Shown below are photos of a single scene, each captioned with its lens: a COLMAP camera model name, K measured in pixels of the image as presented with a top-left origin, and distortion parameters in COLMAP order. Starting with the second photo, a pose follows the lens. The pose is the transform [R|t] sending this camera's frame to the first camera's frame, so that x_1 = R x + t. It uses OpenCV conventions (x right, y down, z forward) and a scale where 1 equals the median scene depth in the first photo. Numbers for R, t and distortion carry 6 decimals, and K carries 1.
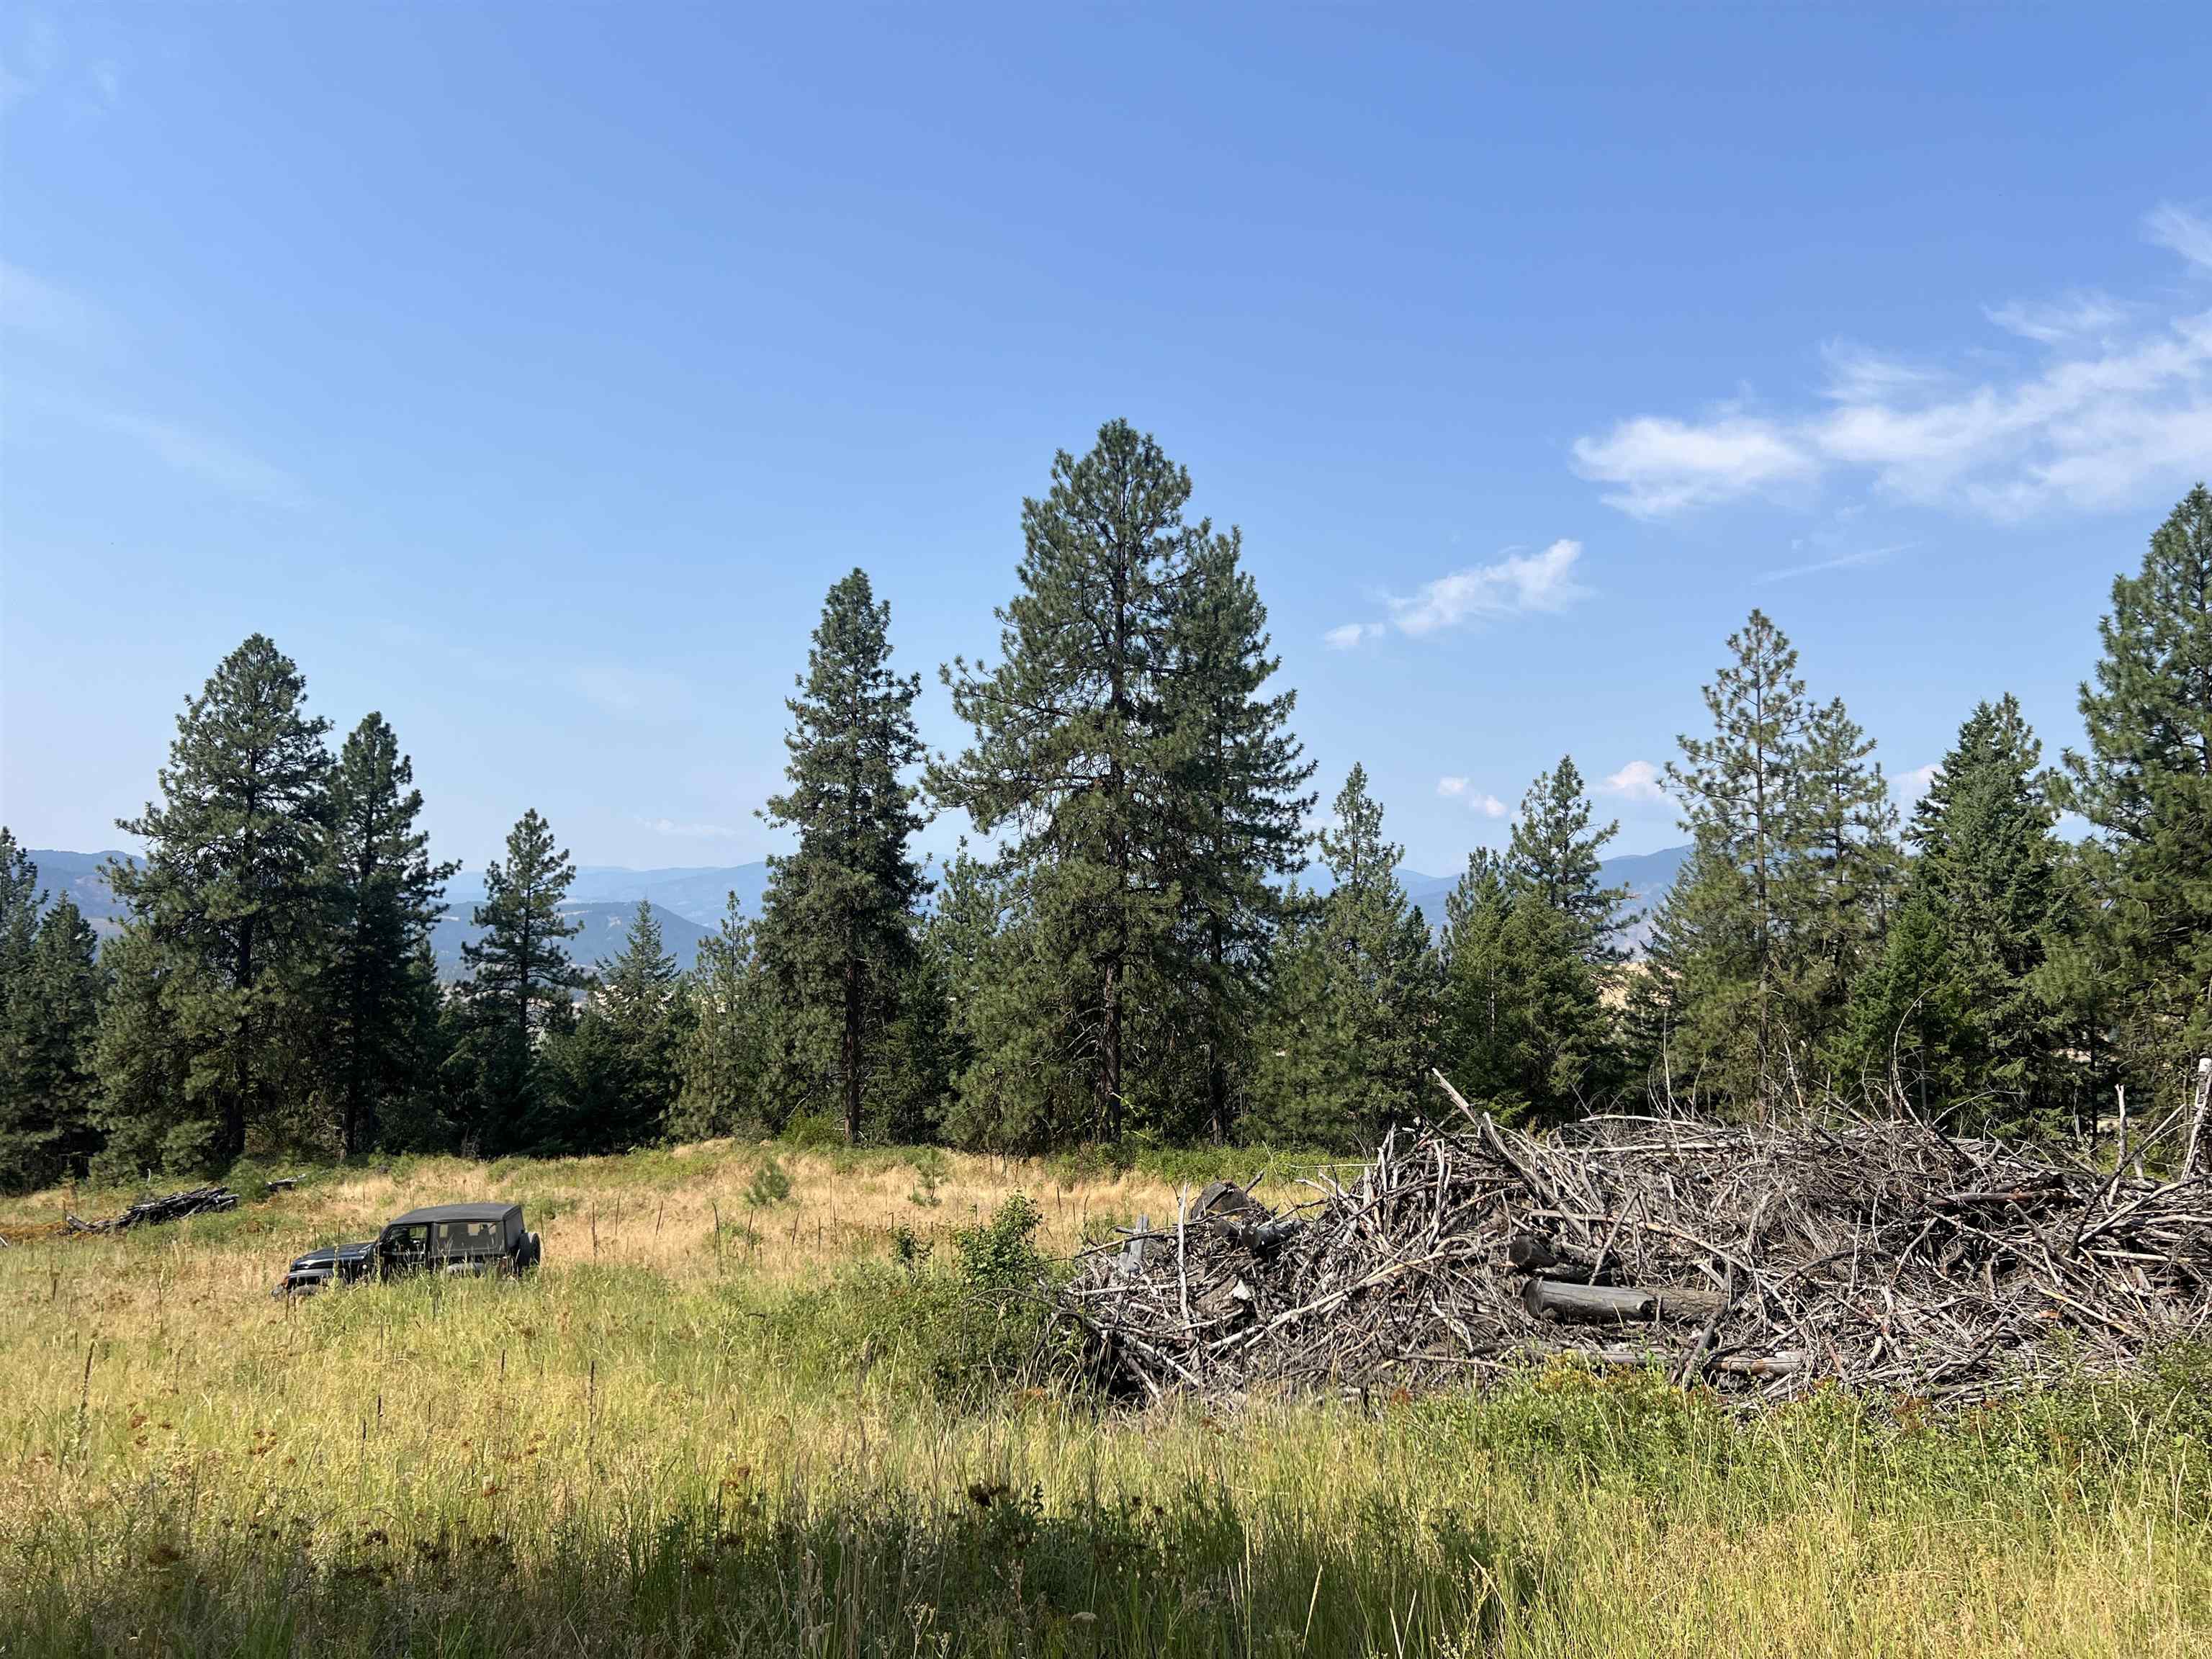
lens RADIAL K [[1505.8, 0, 1106.0], [0, 1505.8, 829.5], [0, 0, 1]] dist [0.044304, -0.091501]
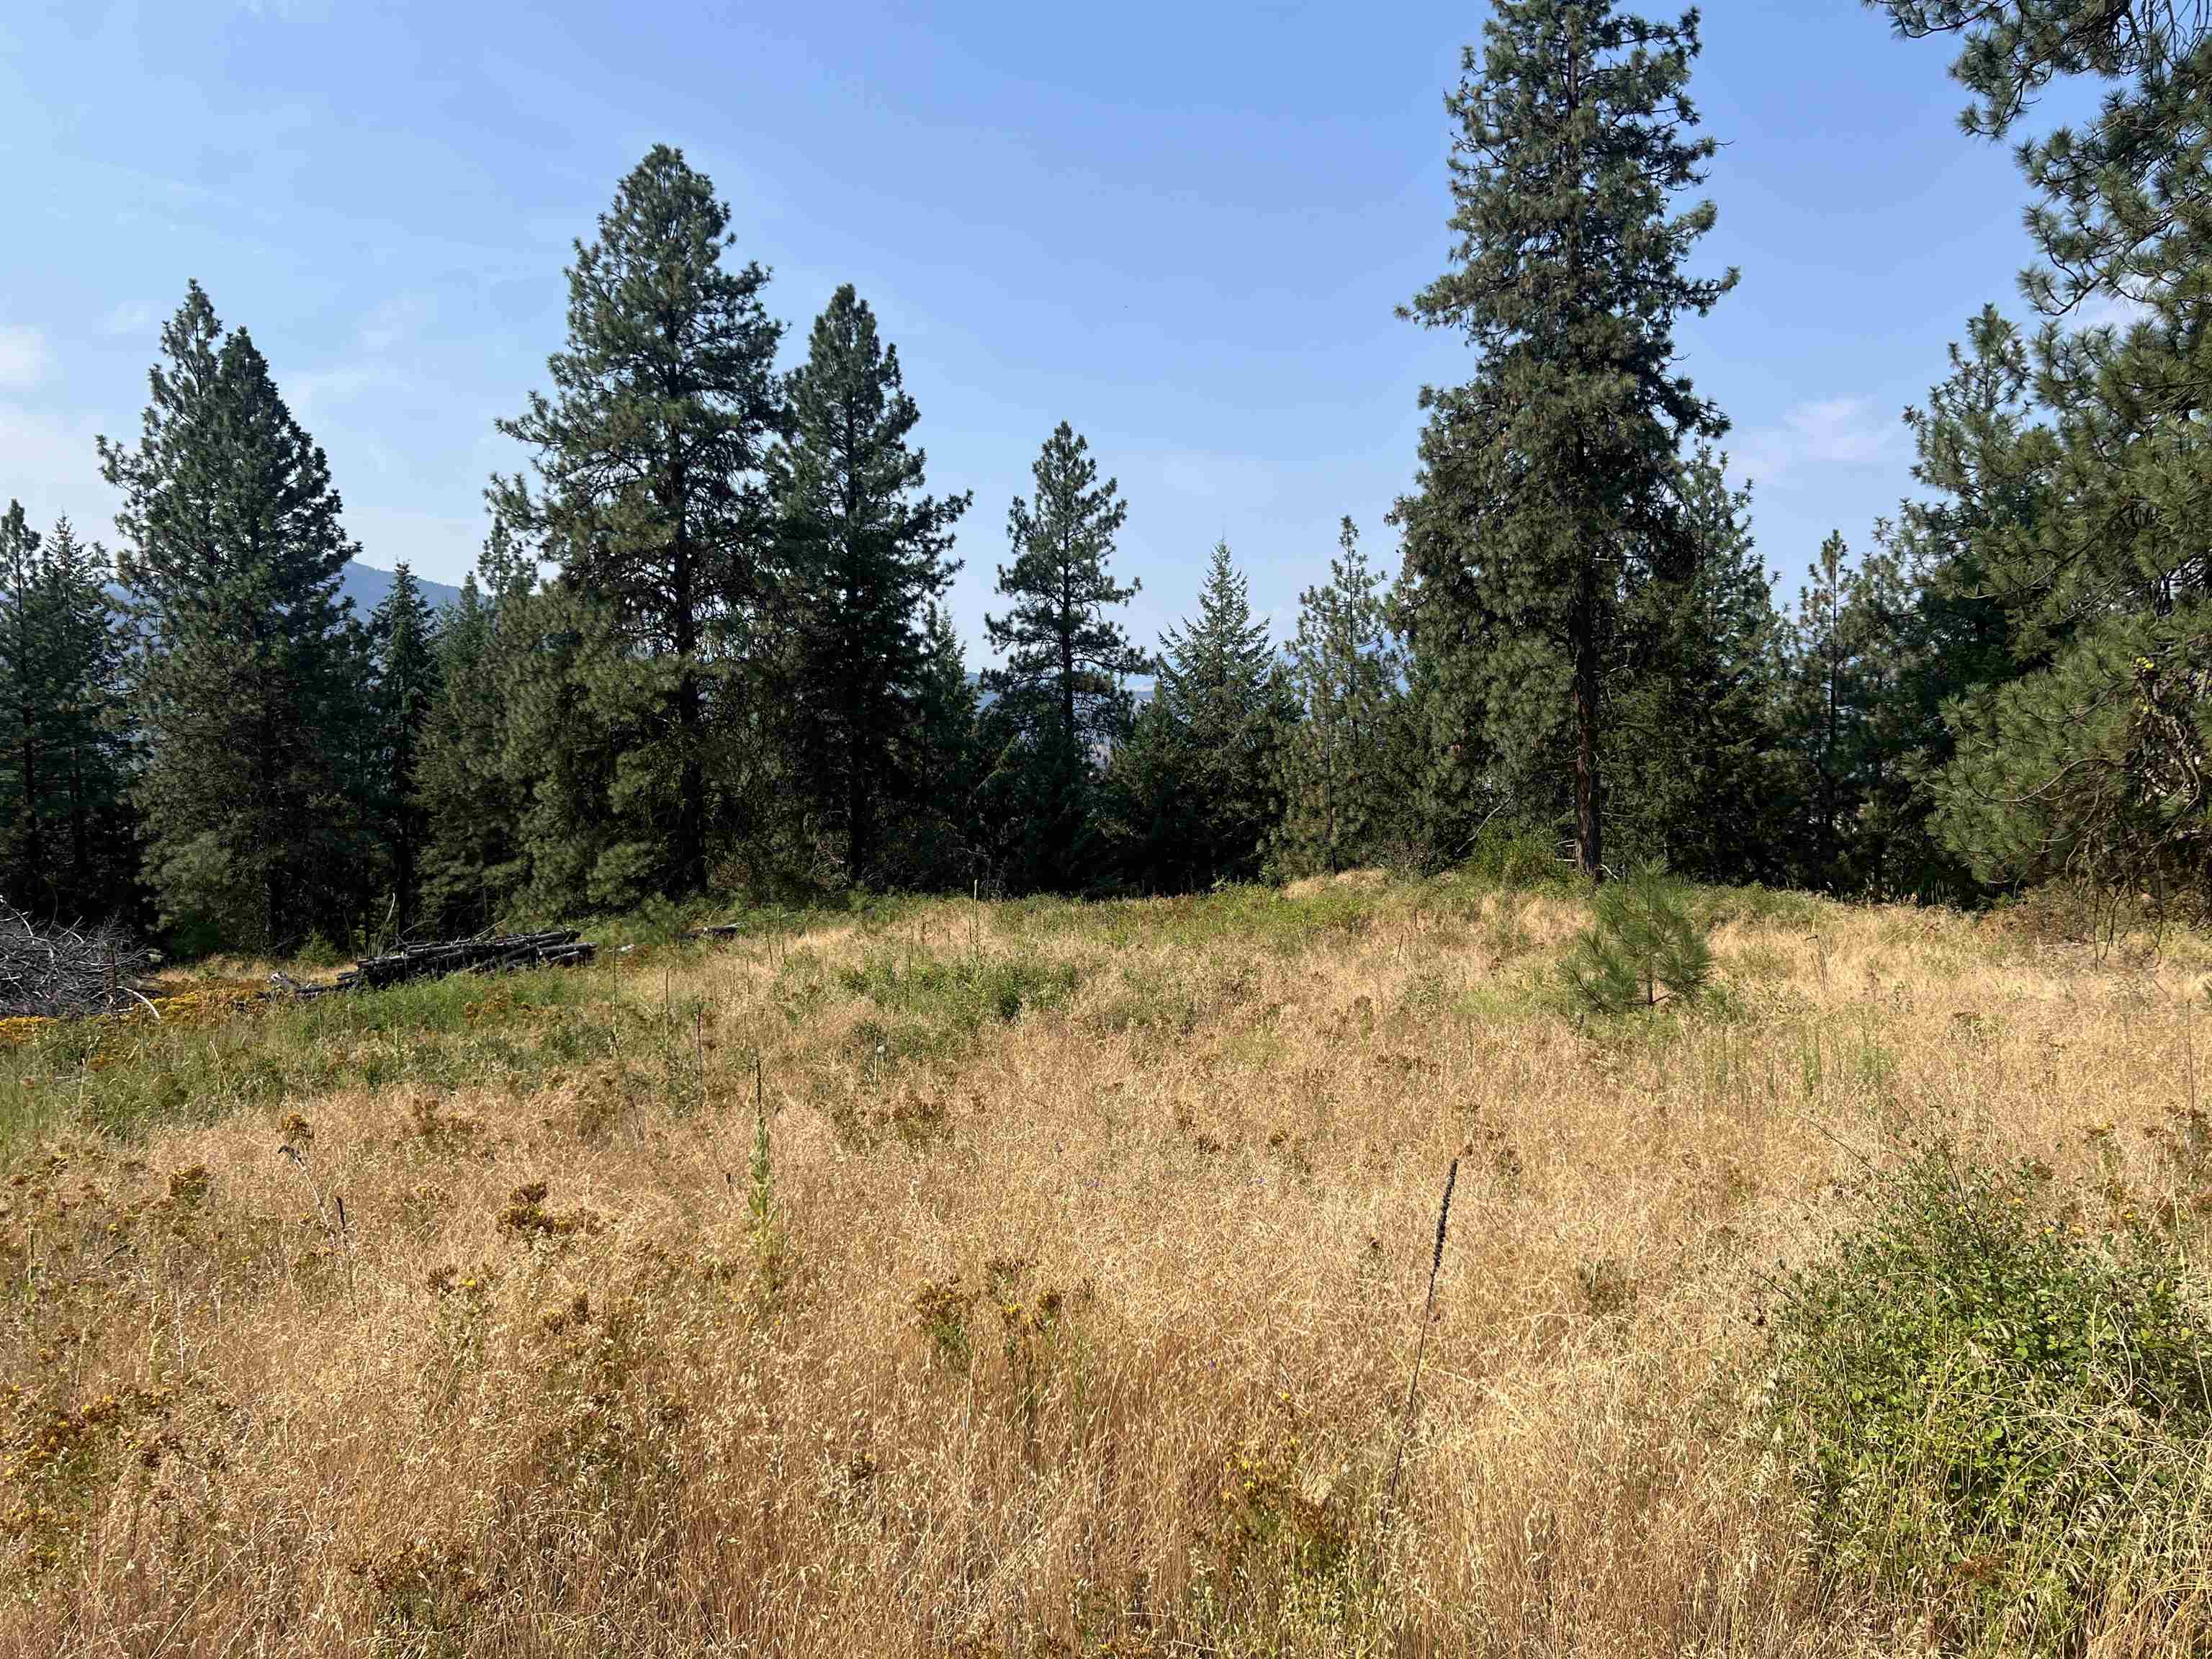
lens RADIAL K [[1678.5, 0, 1106.0], [0, 1678.5, 829.5], [0, 0, 1]] dist [-0.003507, -0.001903]
pose [[0.932843, 0.000659, -0.360283, -0.085809], [0.055373, 0.987855, 0.145179, 0.067169], [0.356003, -0.155379, 0.921477, 0.279174]]
